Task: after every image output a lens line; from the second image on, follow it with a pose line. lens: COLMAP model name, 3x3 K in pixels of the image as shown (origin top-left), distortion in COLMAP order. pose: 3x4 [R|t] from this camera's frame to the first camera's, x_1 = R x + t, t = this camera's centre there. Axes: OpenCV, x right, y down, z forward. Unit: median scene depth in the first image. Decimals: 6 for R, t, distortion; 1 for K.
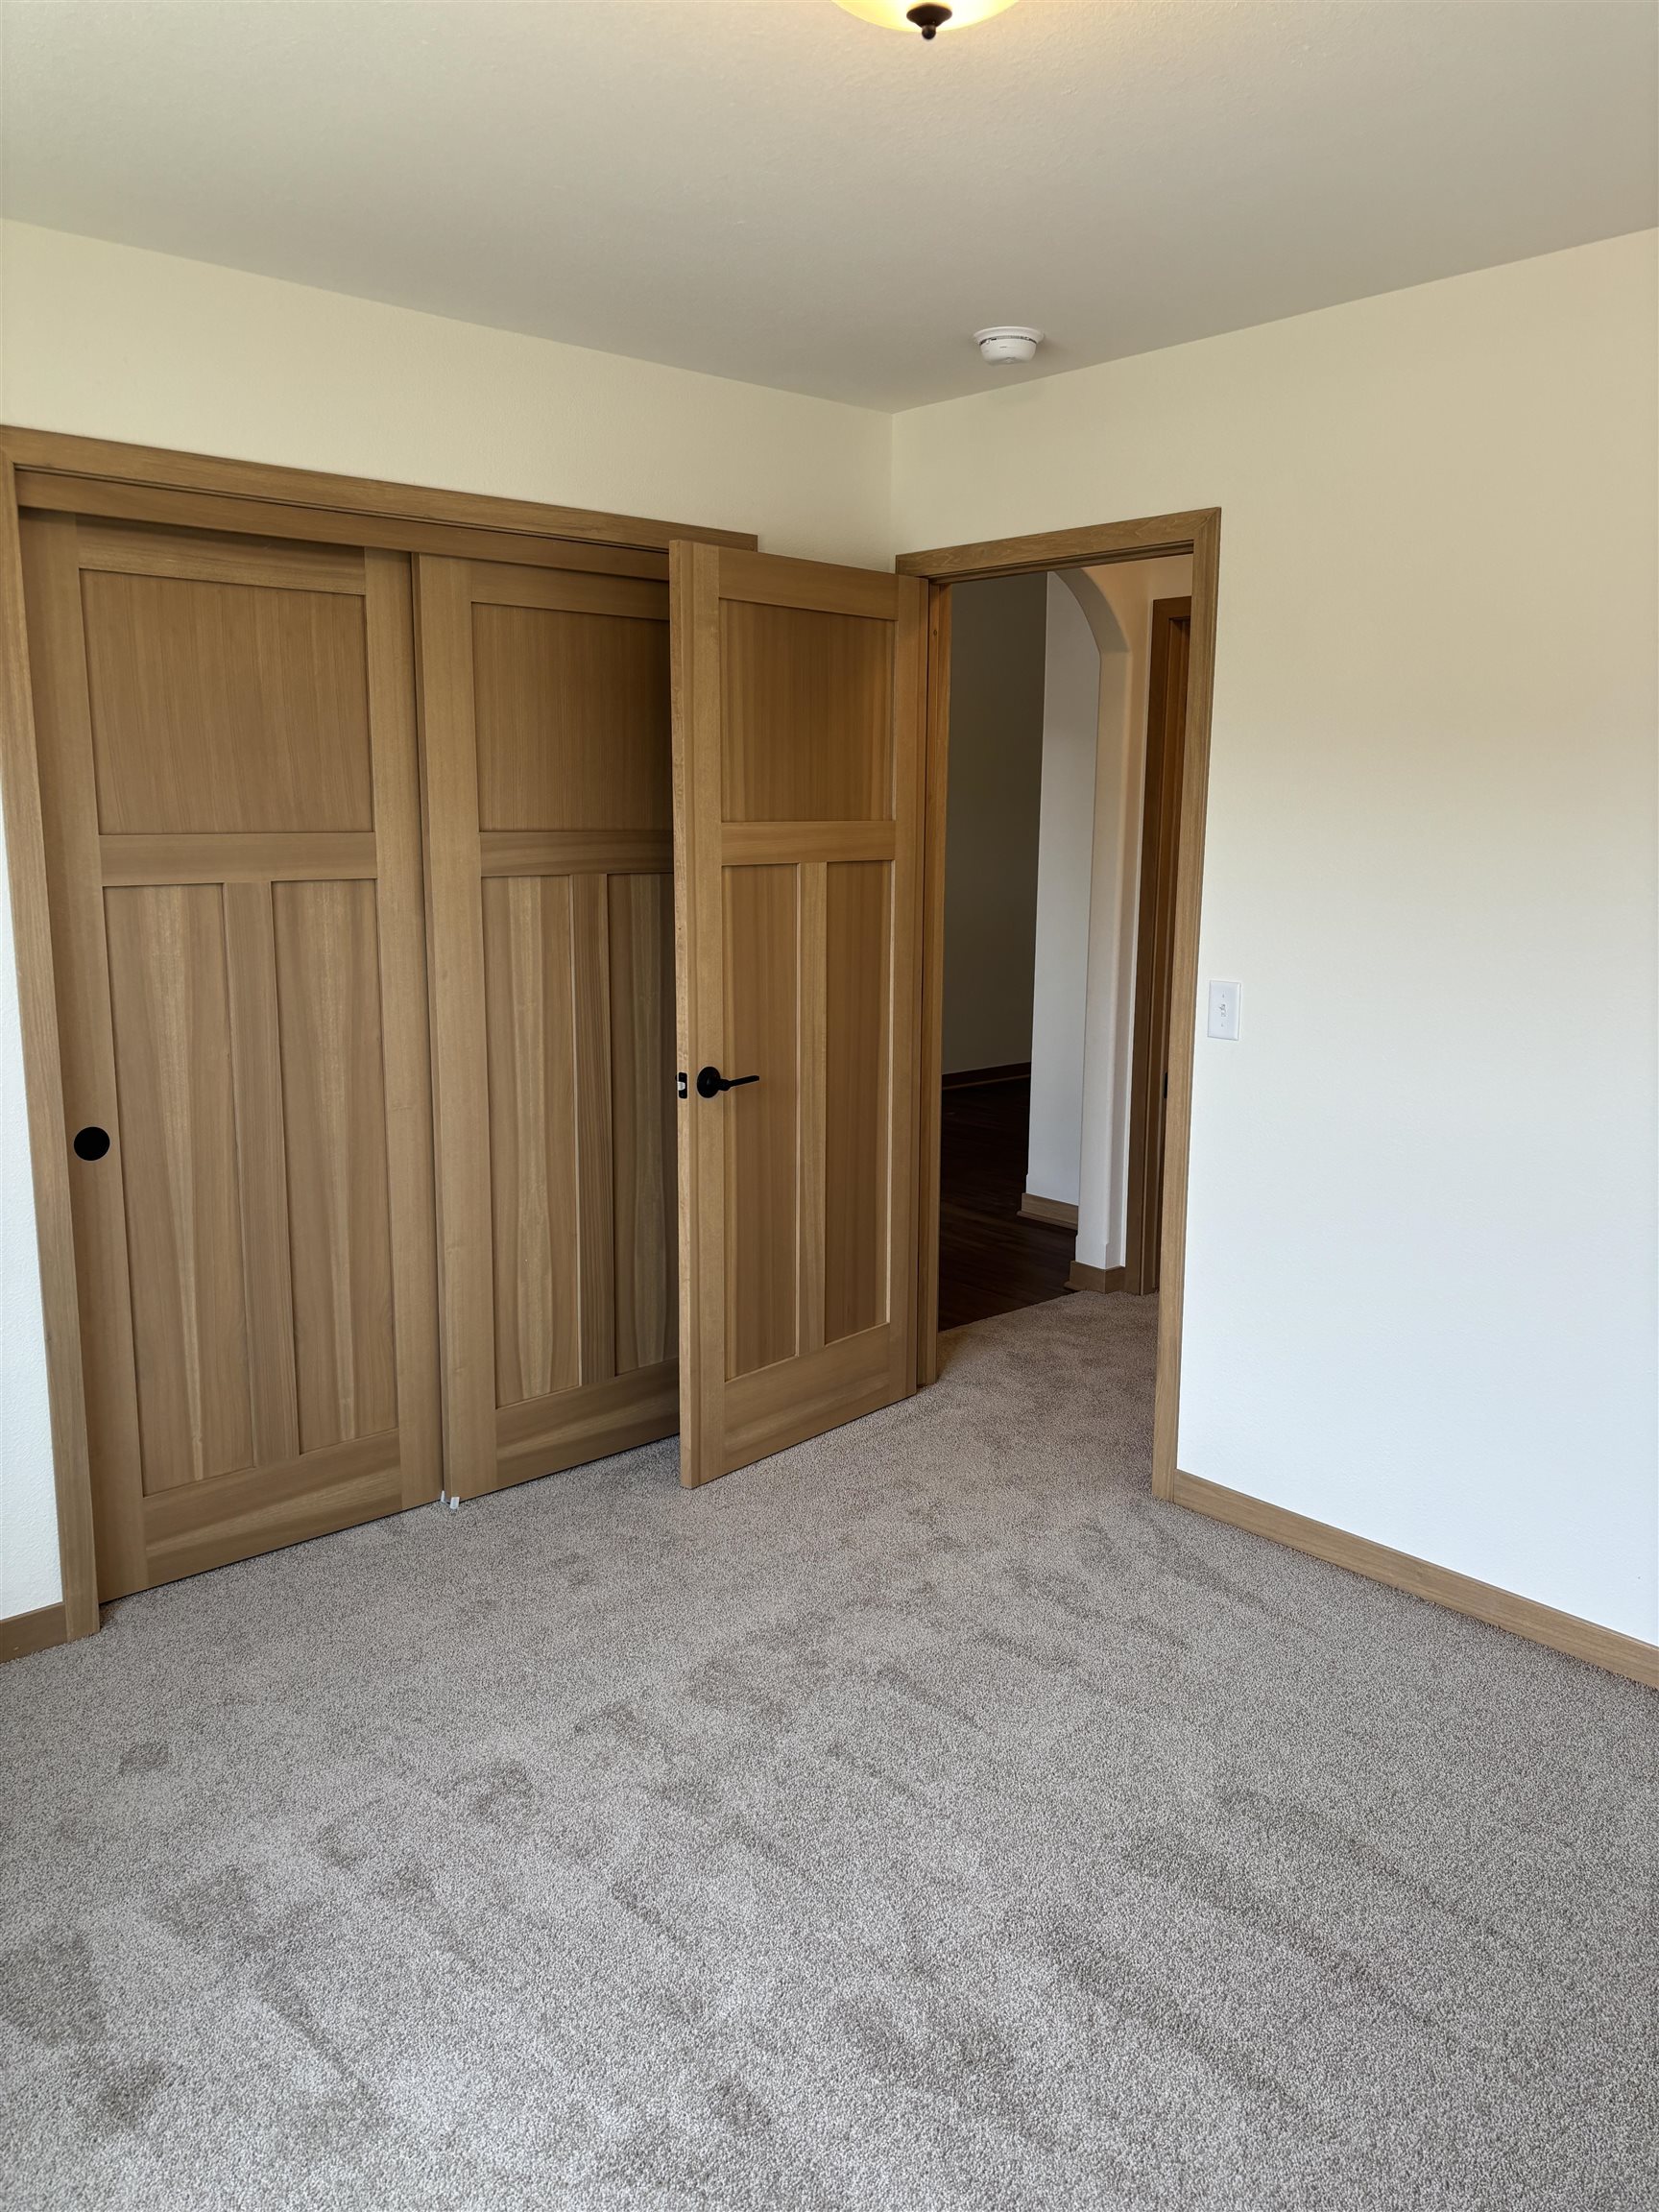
lens RADIAL K [[1670.5, 0, 837.4], [0, 1670.5, 1091.7], [0, 0, 1]] dist [0.056968, -0.062144]
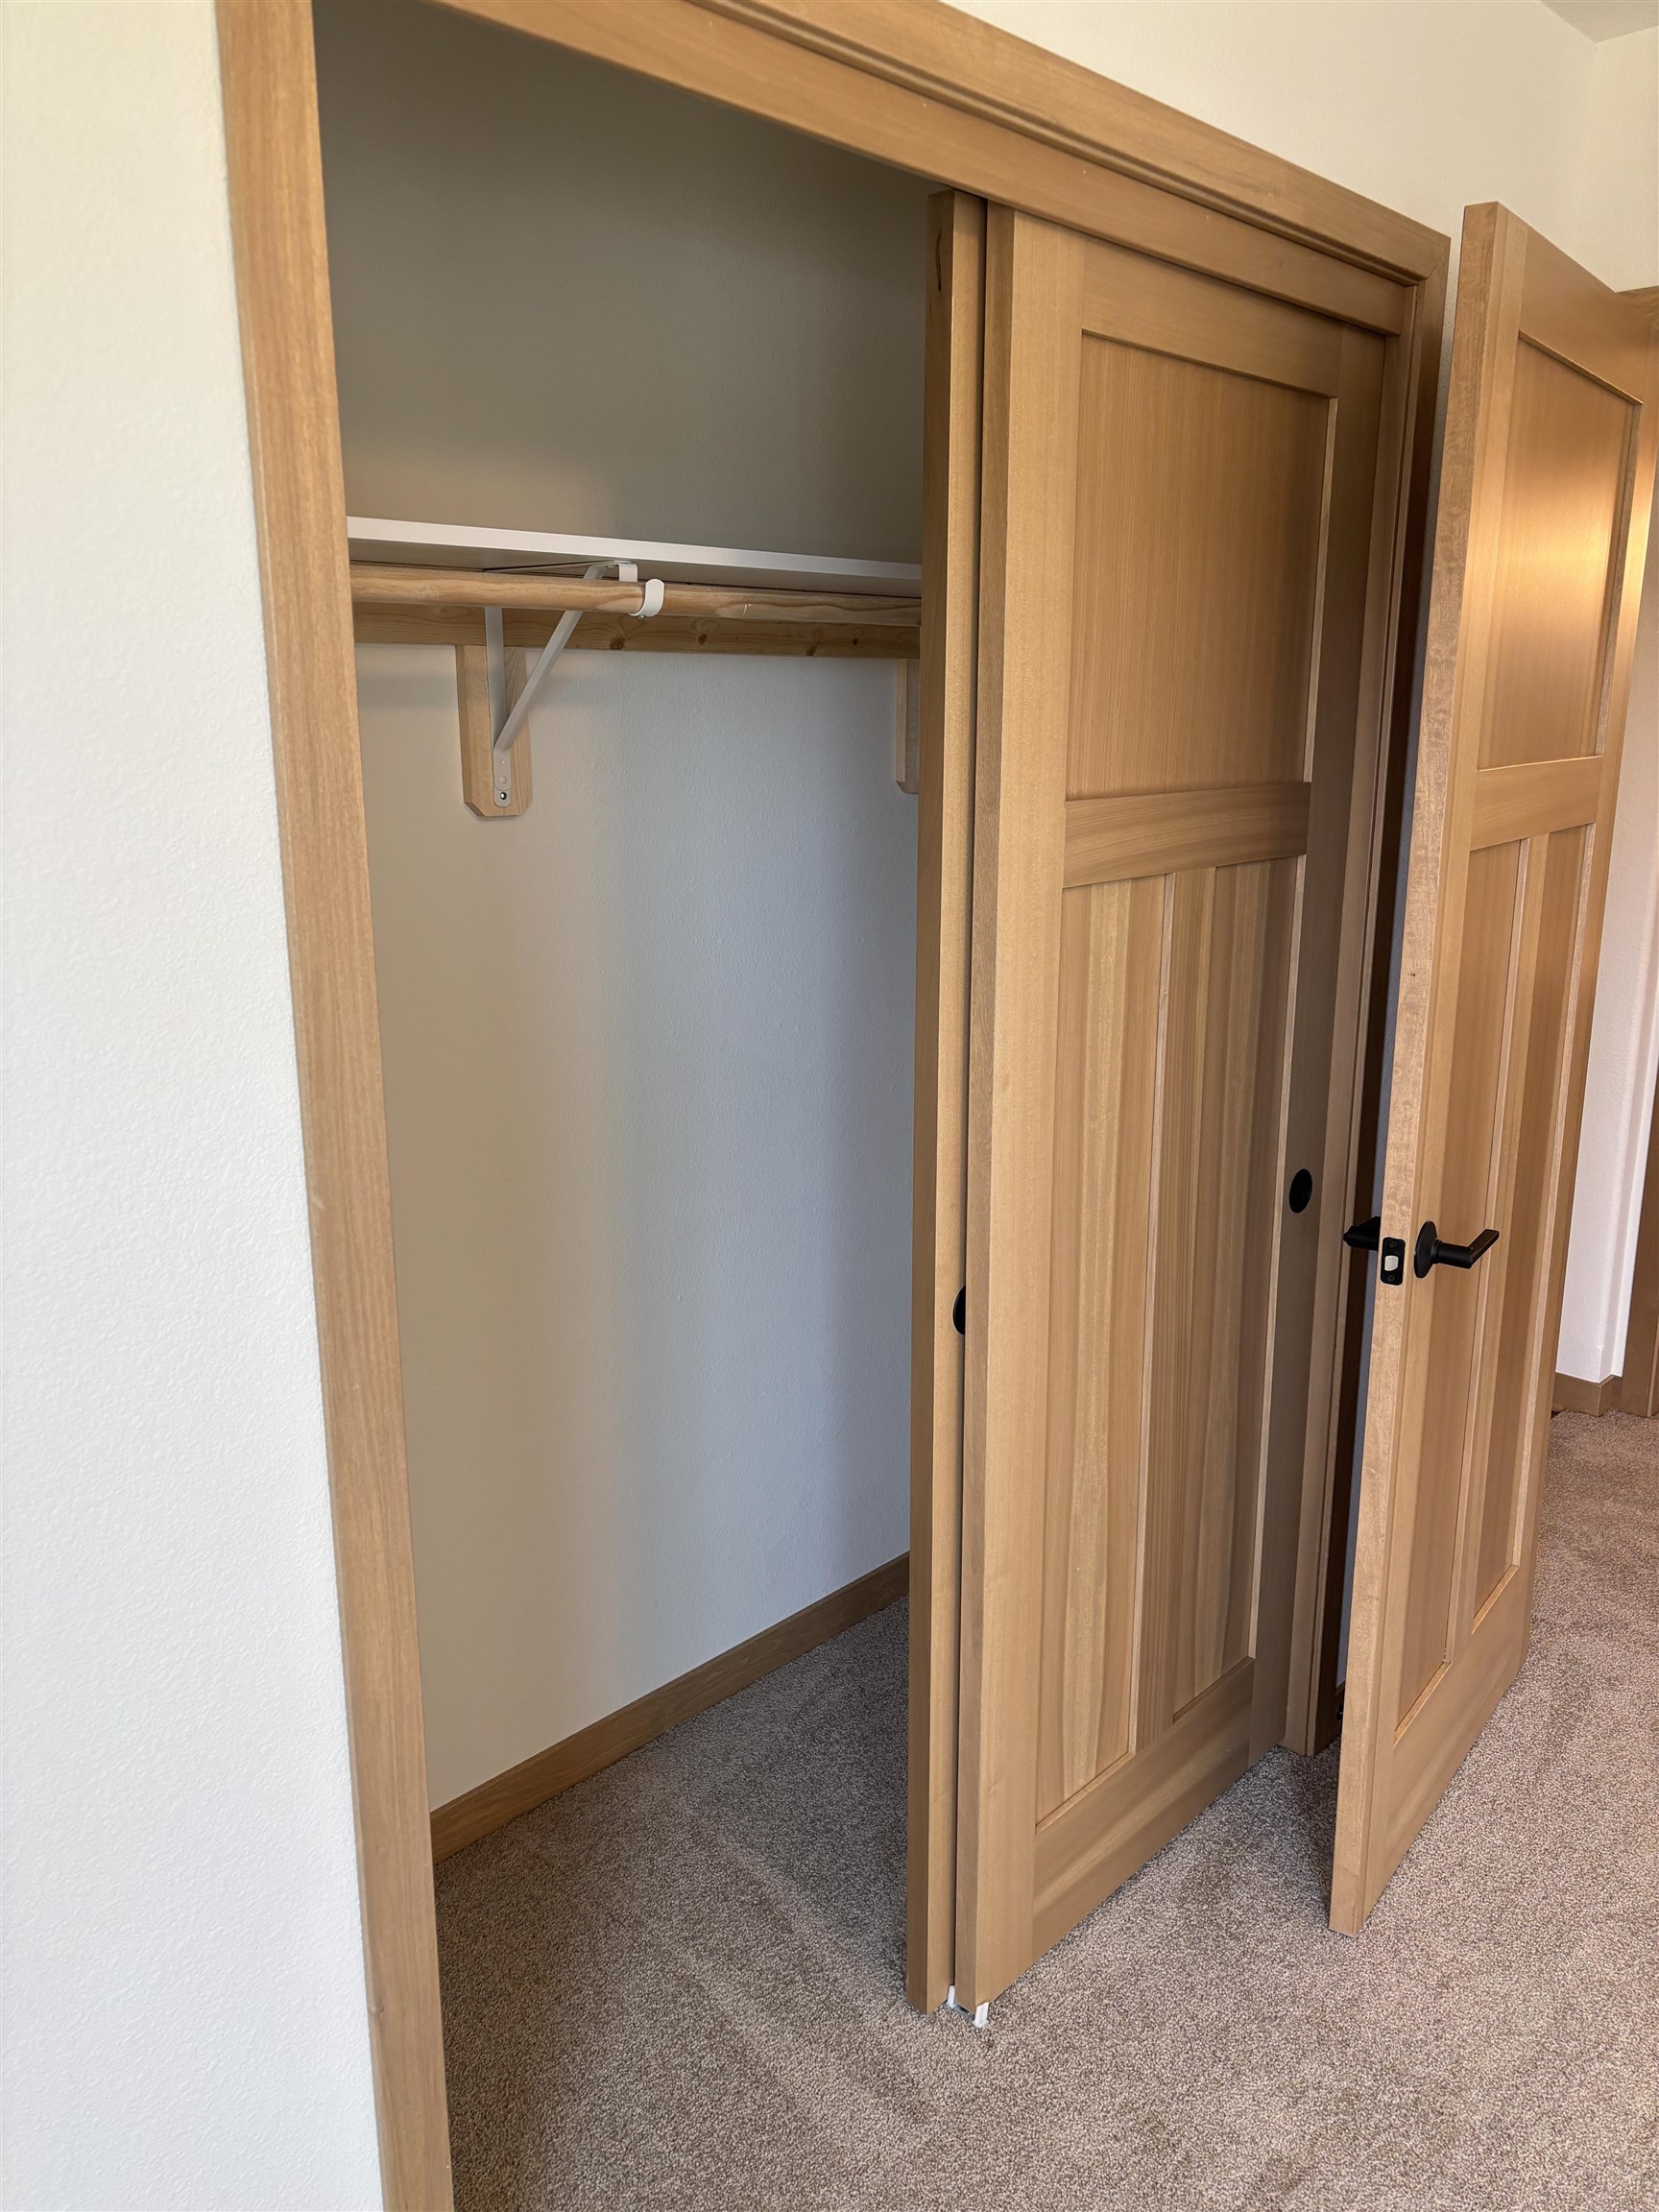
lens RADIAL K [[1653.8, 0, 834.4], [0, 1653.8, 1113.5], [0, 0, 1]] dist [0.071015, -0.104241]
pose [[0.997122, -0.025395, 0.071432, -0.310224], [0.020448, 0.997396, 0.069156, -0.092607], [-0.073003, -0.067497, 0.995045, 0.476416]]
